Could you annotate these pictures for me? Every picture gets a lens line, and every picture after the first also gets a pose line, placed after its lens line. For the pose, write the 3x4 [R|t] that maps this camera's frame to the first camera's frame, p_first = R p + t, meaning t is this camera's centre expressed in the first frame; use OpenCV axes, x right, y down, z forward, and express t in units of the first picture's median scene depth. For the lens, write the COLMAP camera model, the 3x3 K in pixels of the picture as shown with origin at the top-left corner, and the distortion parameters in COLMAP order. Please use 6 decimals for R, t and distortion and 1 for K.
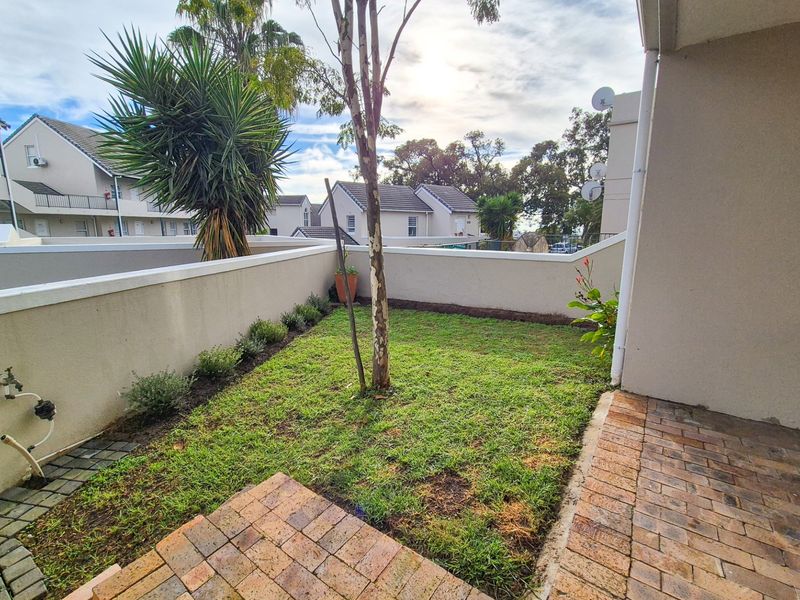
lens RADIAL K [[369.7, 0, 398.8], [0, 369.7, 296.7], [0, 0, 1]] dist [-0.001215, 0.000484]
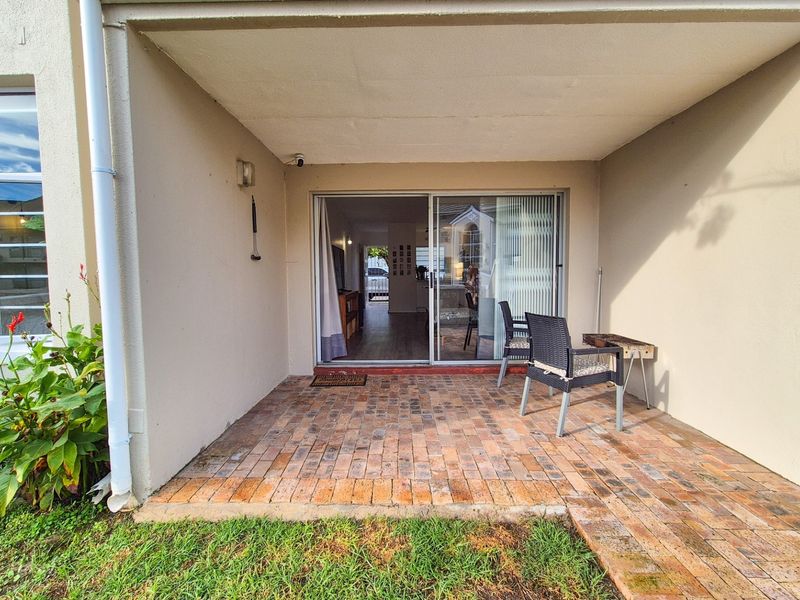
lens RADIAL K [[369.7, 0, 398.8], [0, 369.7, 296.7], [0, 0, 1]] dist [-0.001215, 0.000484]
pose [[-0.580035, -0.055350, 0.812709, -0.235671], [0.153578, 0.972367, 0.175832, -0.188647], [-0.799983, 0.226803, -0.555506, 1.200289]]
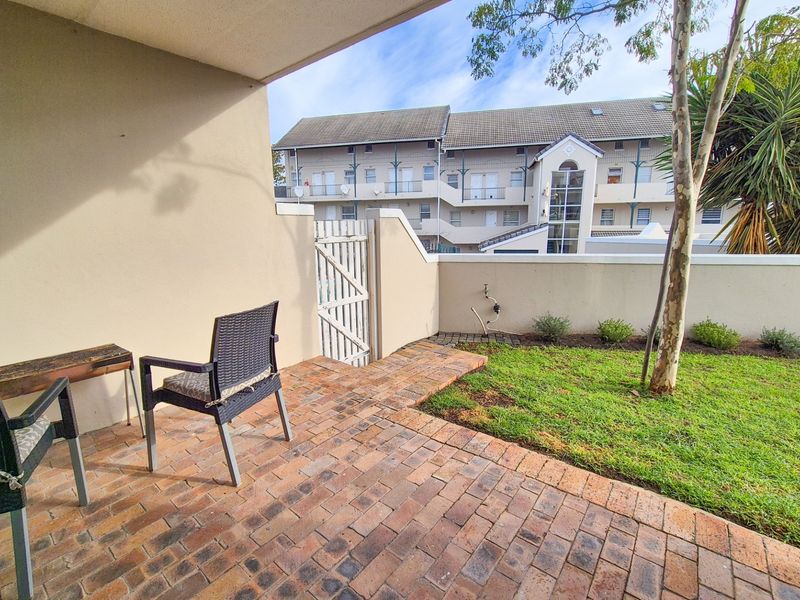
lens RADIAL K [[369.7, 0, 398.8], [0, 369.7, 296.7], [0, 0, 1]] dist [-0.001215, 0.000484]
pose [[-0.060220, 0.179038, -0.981997, 1.295696], [-0.175553, 0.966549, 0.186987, -0.077914], [0.982626, 0.183653, -0.026775, 0.481632]]
